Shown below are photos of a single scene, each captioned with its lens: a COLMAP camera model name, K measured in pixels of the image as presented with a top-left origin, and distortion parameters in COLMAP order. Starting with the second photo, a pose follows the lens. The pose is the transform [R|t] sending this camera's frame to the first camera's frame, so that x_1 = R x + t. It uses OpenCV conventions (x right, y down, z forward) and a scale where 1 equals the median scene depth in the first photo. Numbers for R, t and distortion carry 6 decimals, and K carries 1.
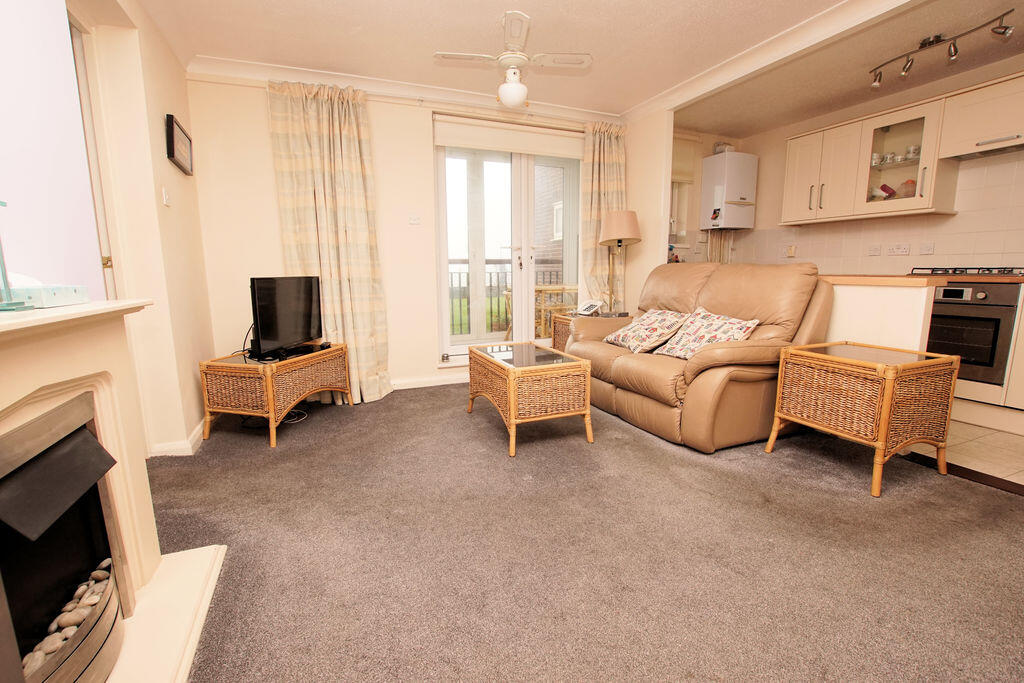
lens RADIAL K [[445.7, 0, 509.5], [0, 445.7, 328.7], [0, 0, 1]] dist [-0.021903, 0.000150]
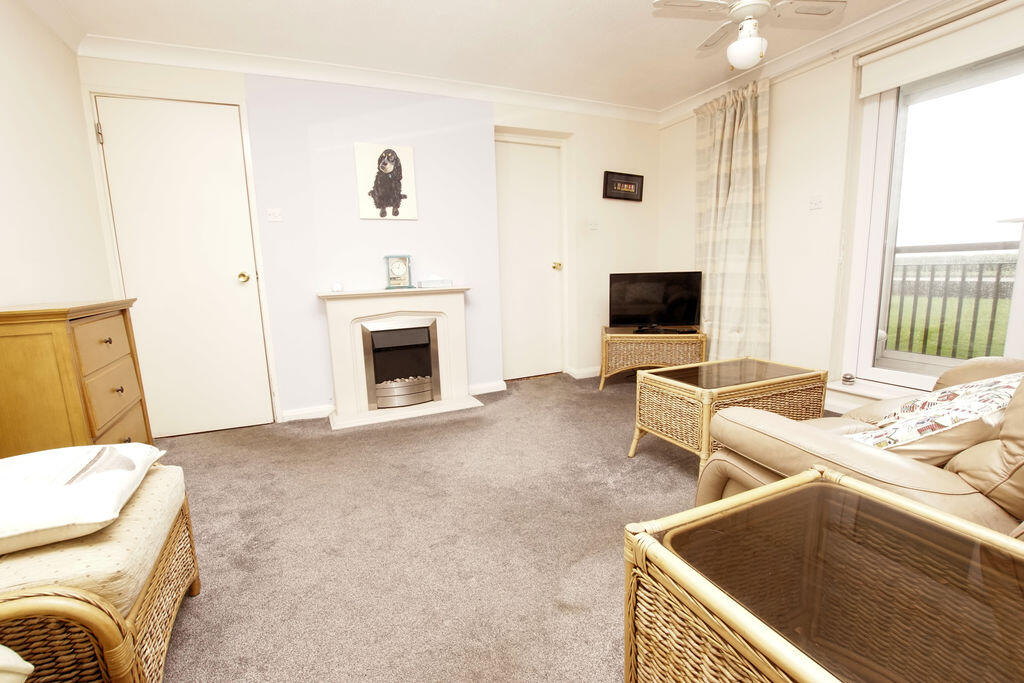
lens RADIAL K [[445.7, 0, 509.5], [0, 445.7, 328.7], [0, 0, 1]] dist [-0.021903, 0.000150]
pose [[0.058886, 0.146578, -0.987445, 0.639240], [-0.077640, 0.986838, 0.141858, -0.088492], [0.995241, 0.068312, 0.069491, 0.400423]]
